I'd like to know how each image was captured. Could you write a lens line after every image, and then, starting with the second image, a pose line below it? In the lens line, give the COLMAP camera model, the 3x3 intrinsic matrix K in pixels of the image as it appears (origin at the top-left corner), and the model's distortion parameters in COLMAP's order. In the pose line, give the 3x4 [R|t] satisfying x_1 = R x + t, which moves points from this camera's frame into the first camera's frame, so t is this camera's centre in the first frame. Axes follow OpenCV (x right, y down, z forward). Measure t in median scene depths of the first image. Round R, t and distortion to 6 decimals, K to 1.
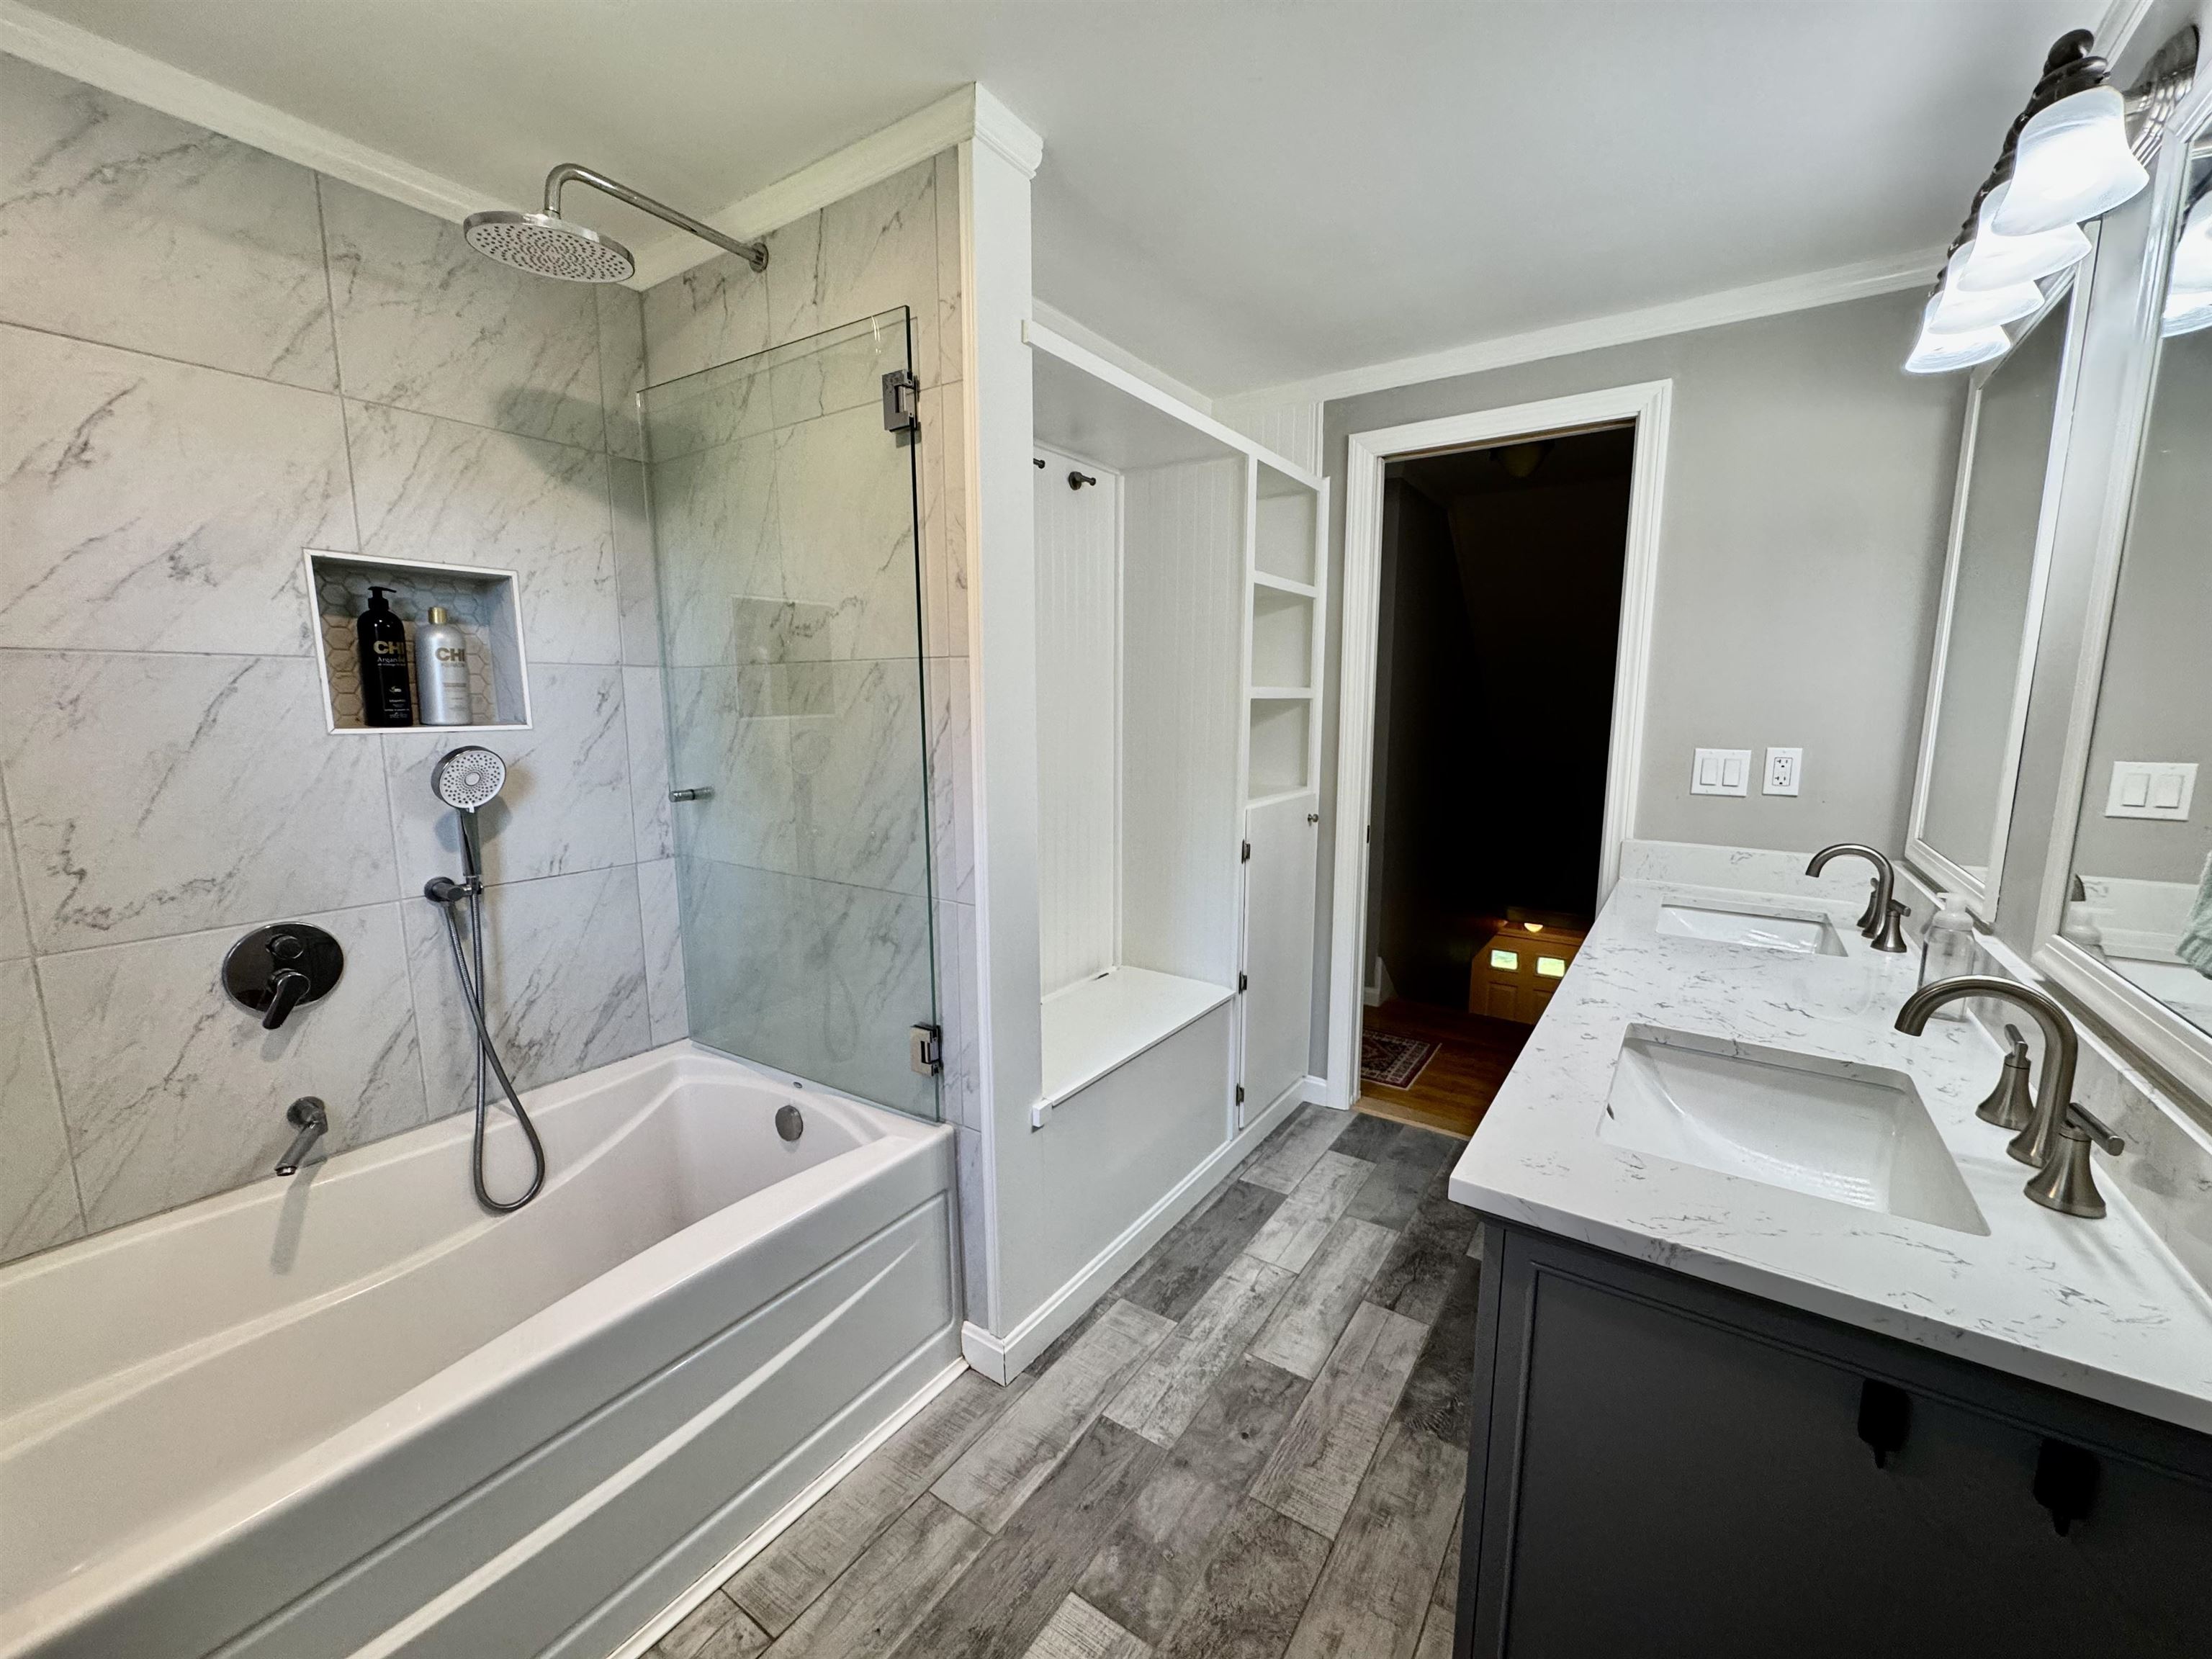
lens RADIAL K [[881.8, 0, 1105.0], [0, 881.8, 829.1], [0, 0, 1]] dist [-0.006642, 0.001420]
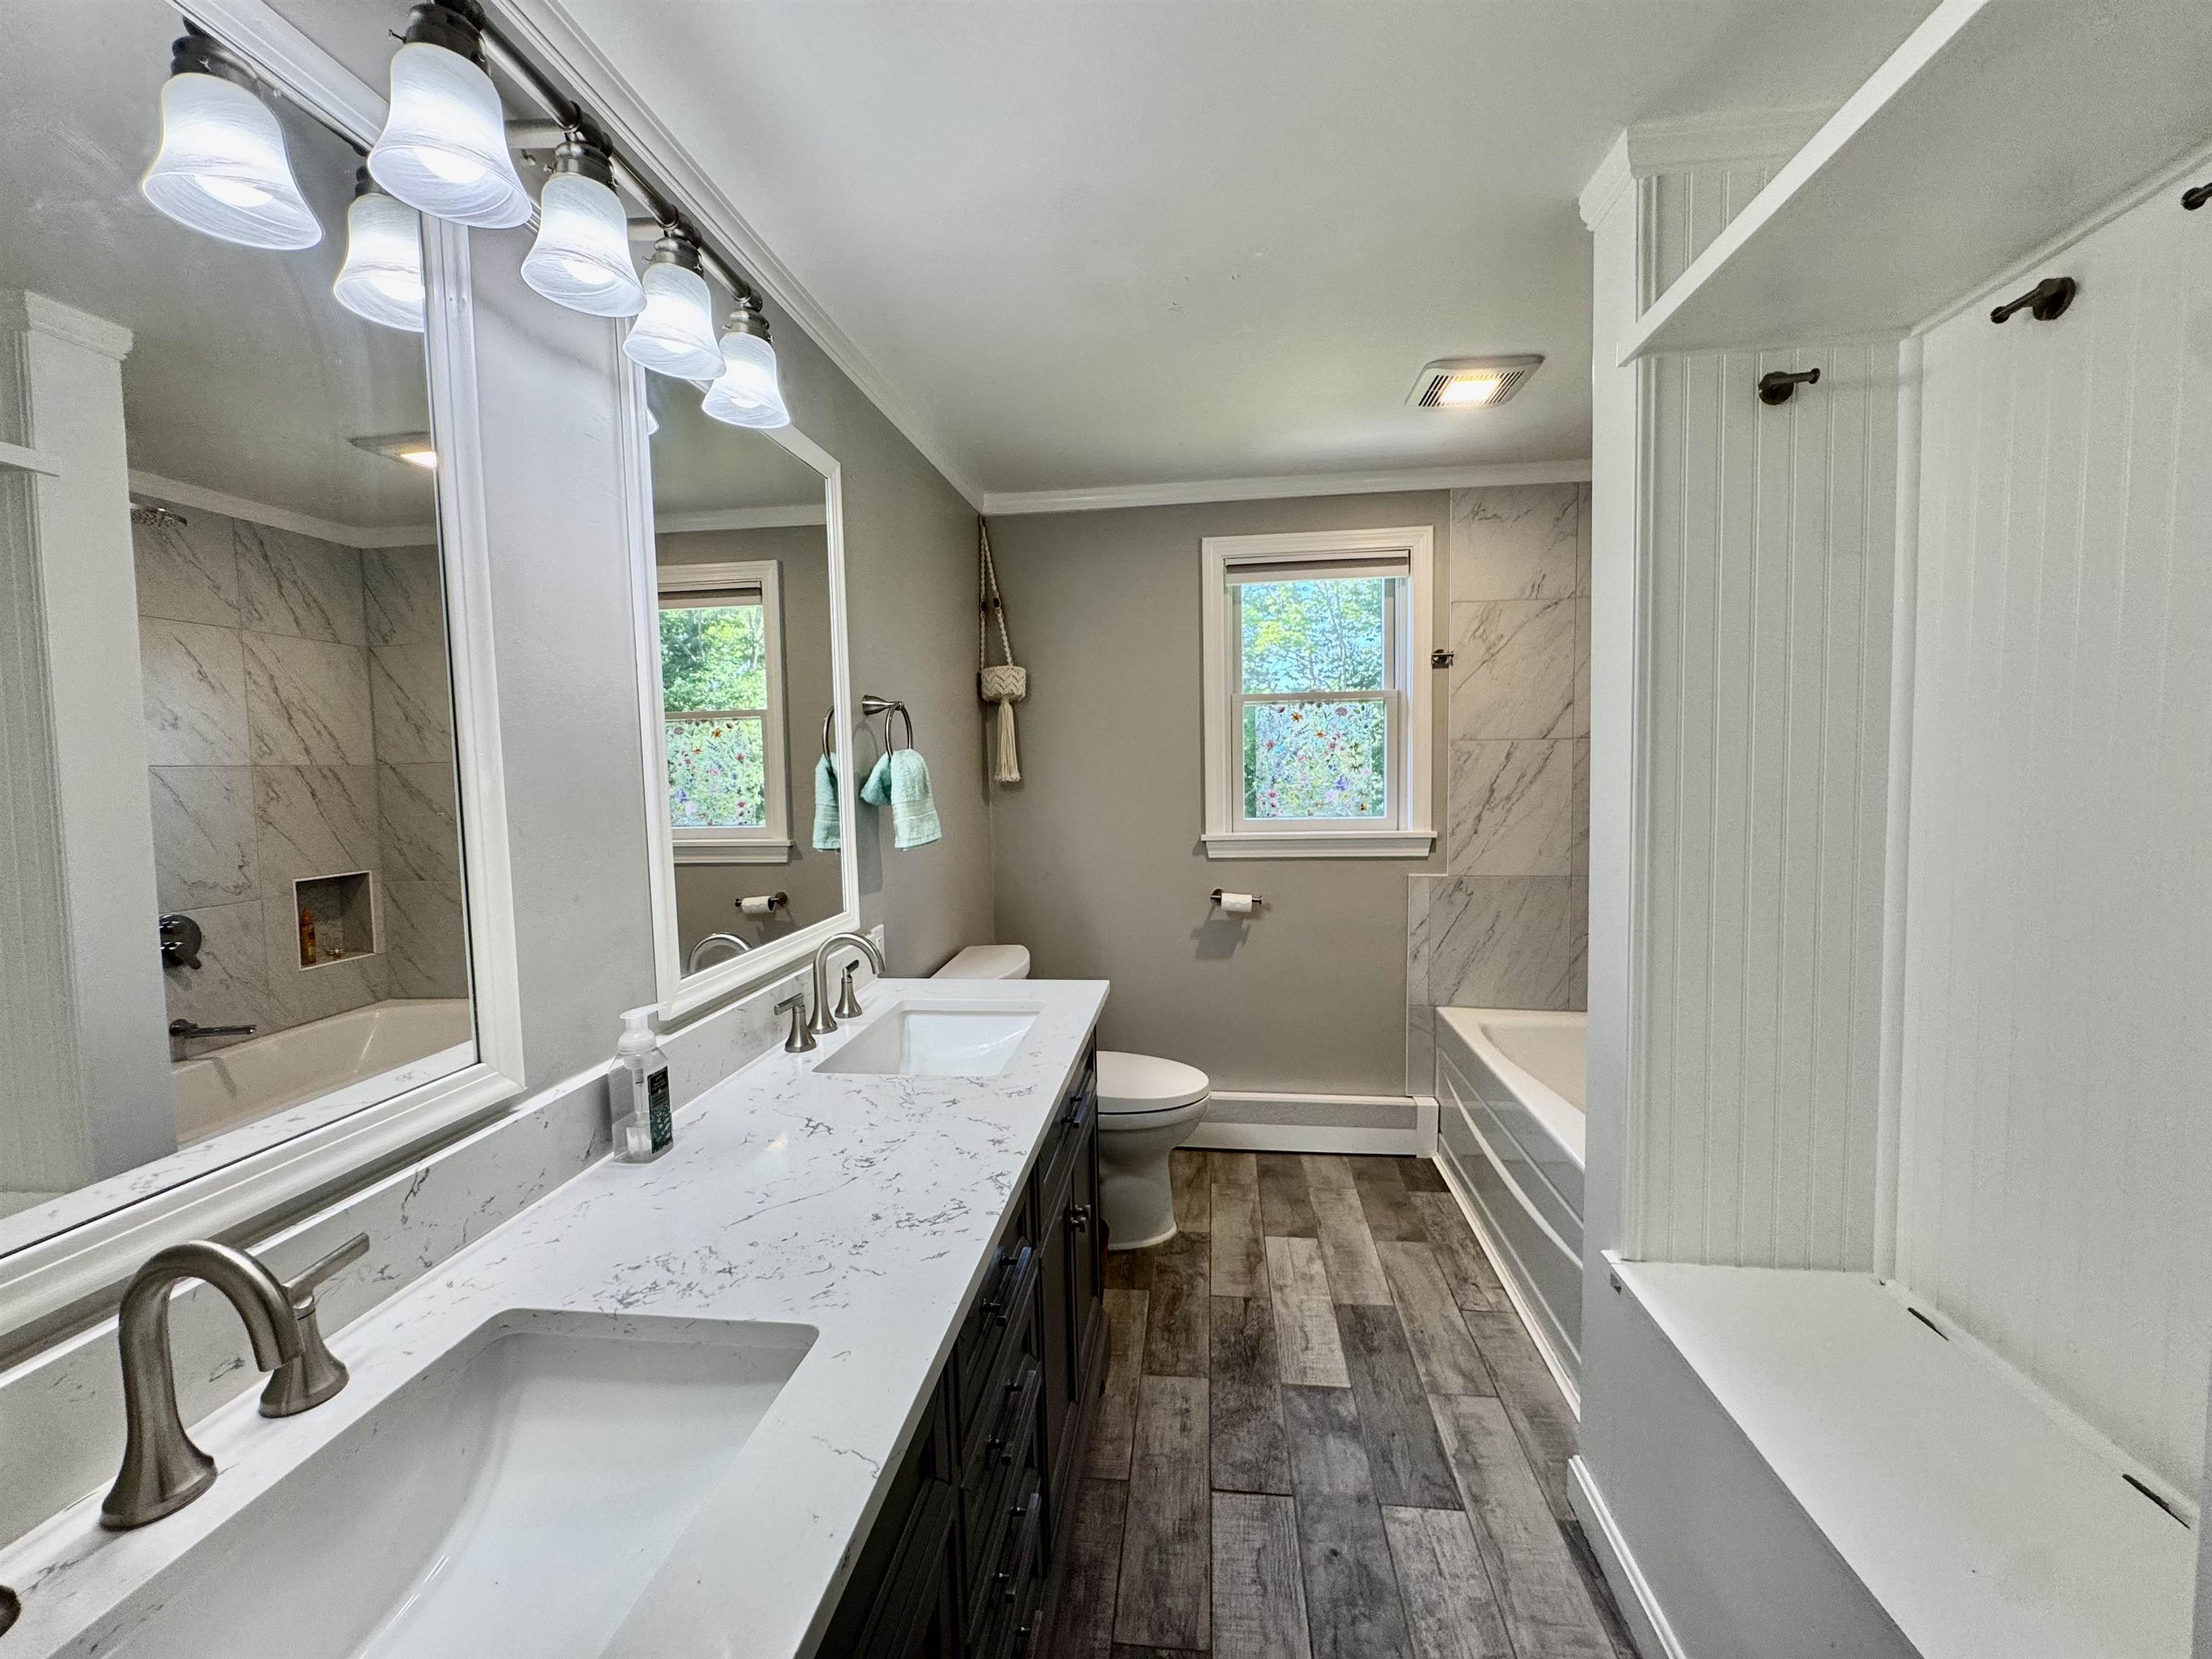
lens RADIAL K [[881.8, 0, 1105.1], [0, 881.8, 821.2], [0, 0, 1]] dist [-0.006642, 0.001420]
pose [[-0.884612, 0.048971, -0.463748, 0.841136], [-0.047951, 0.979647, 0.194917, -0.263952], [0.463855, 0.194663, -0.864260, 1.686877]]
